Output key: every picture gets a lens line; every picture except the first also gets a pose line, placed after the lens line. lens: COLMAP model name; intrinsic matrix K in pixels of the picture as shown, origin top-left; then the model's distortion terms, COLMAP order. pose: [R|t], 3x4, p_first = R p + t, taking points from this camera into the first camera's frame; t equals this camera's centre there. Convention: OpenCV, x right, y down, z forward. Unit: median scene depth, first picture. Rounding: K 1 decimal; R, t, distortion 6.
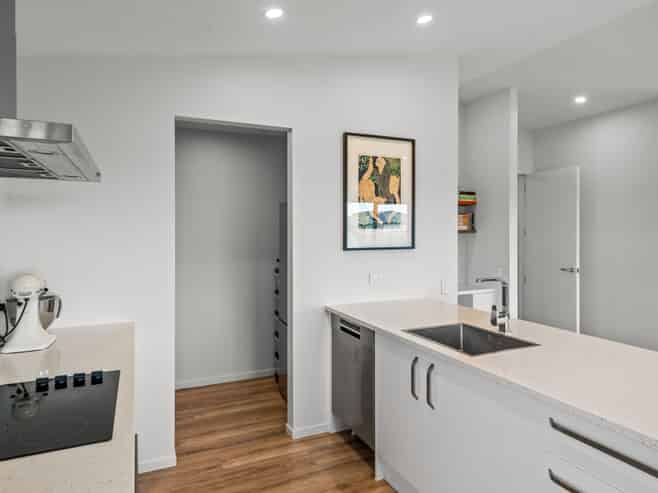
lens RADIAL K [[422.5, 0, 329.9], [0, 422.5, 242.4], [0, 0, 1]] dist [-0.006870, -0.000728]
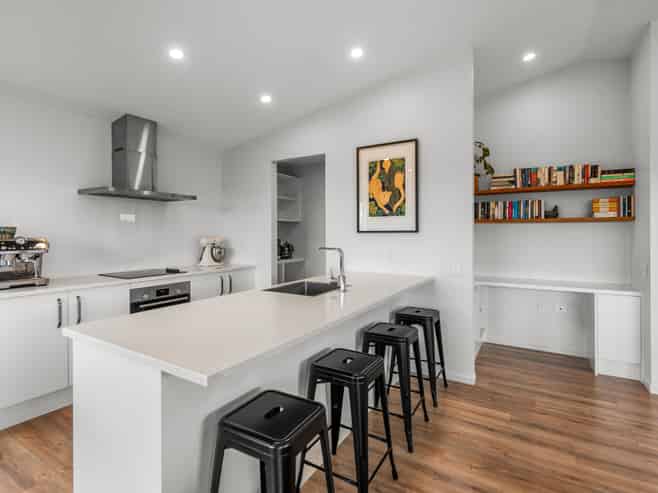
lens RADIAL K [[342.2, 0, 325.9], [0, 342.2, 240.0], [0, 0, 1]] dist [0.002076, -0.000228]
pose [[0.559046, 0.020466, -0.828884, 0.870771], [-0.022867, 0.999696, 0.009260, 0.033280], [0.828821, 0.013777, 0.559344, 0.274962]]
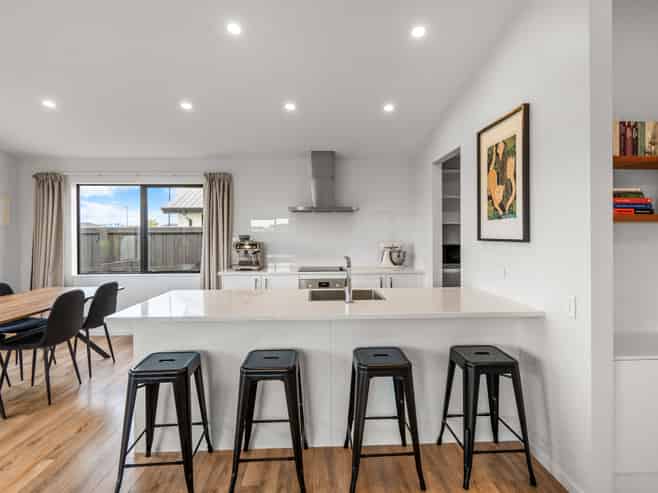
lens RADIAL K [[342.2, 0, 332.6], [0, 342.2, 245.2], [0, 0, 1]] dist [0.002076, -0.000228]
pose [[-0.366380, 0.037622, -0.929704, 0.961402], [-0.016845, 0.998750, 0.047054, -0.004142], [0.930313, 0.032900, -0.365288, 0.933243]]
